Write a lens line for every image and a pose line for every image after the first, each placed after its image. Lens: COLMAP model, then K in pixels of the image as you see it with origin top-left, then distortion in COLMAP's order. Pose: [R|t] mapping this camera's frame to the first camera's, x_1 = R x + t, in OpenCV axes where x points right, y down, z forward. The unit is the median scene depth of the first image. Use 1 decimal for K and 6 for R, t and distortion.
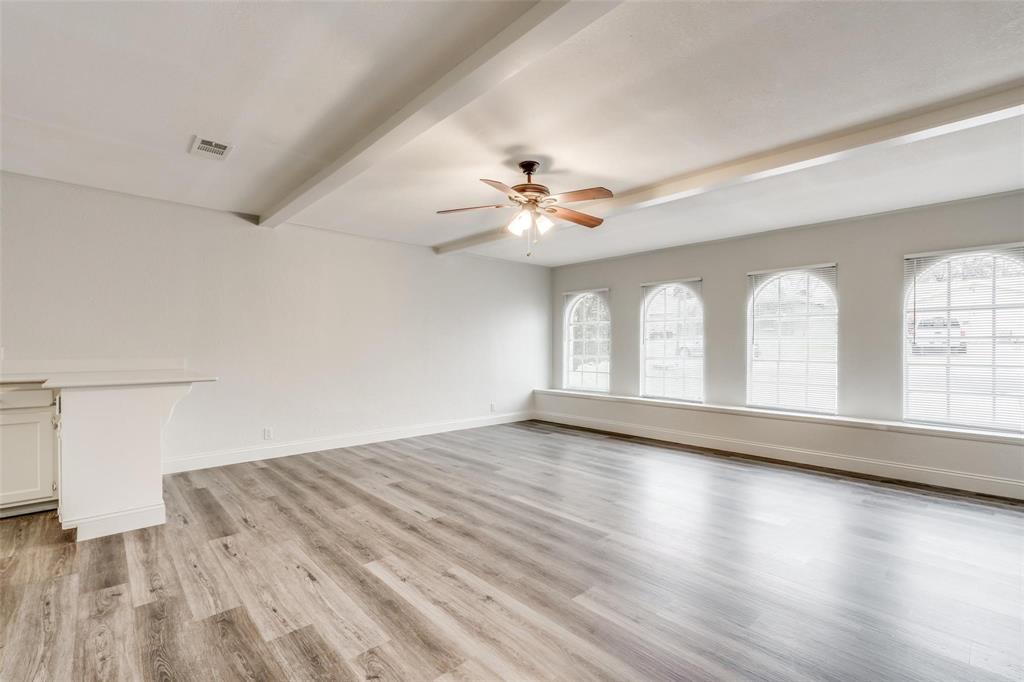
lens RADIAL K [[455.0, 0, 513.4], [0, 455.0, 345.9], [0, 0, 1]] dist [-0.011201, 0.004649]
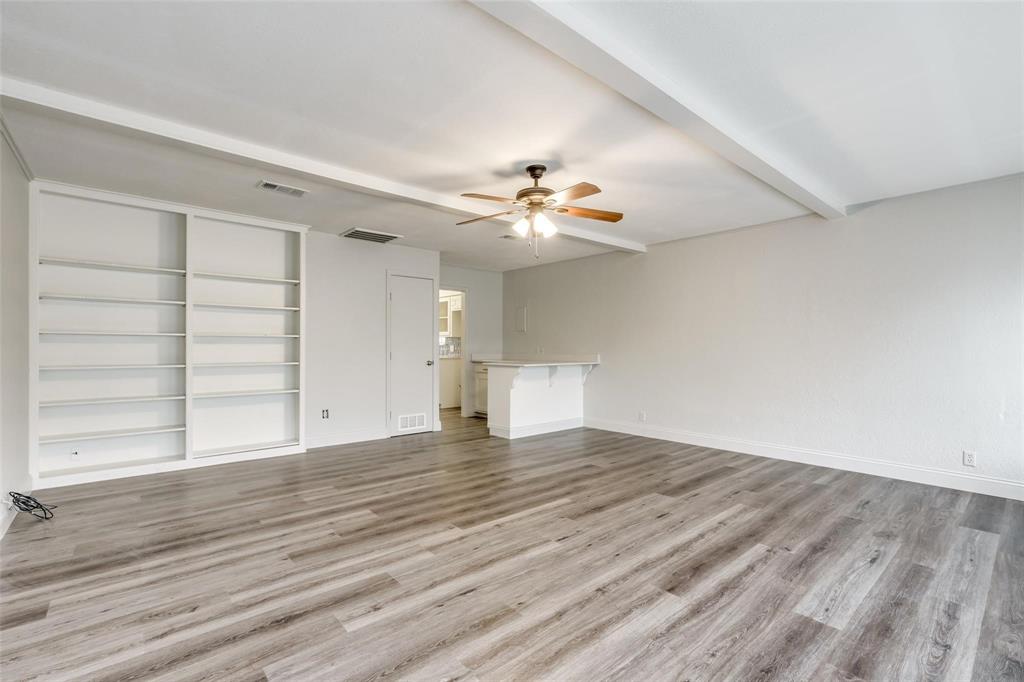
lens RADIAL K [[455.0, 0, 513.4], [0, 455.0, 345.9], [0, 0, 1]] dist [-0.011201, 0.004649]
pose [[-0.032919, -0.004346, -0.999449, 1.067447], [0.000486, 0.999990, -0.004365, 0.004532], [0.999458, -0.000629, -0.032916, 0.992671]]
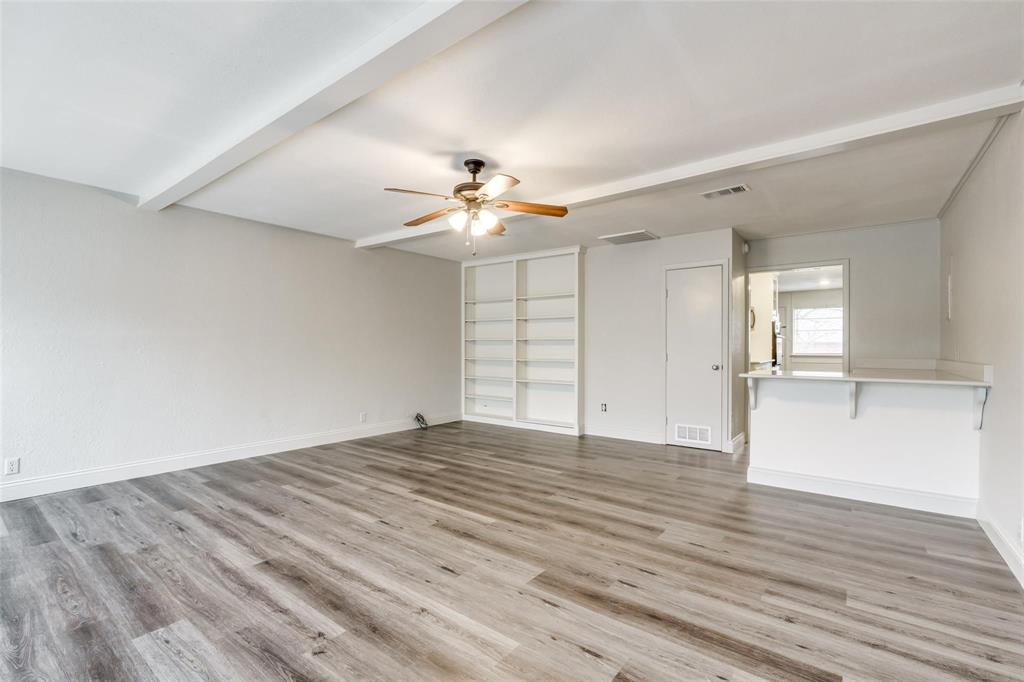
lens RADIAL K [[455.0, 0, 513.4], [0, 455.0, 345.9], [0, 0, 1]] dist [-0.011201, 0.004649]
pose [[-0.985701, -0.004064, -0.168452, 0.116708], [-0.003254, 0.999982, -0.005085, 0.004426], [0.168470, -0.004464, -0.985697, 2.010996]]
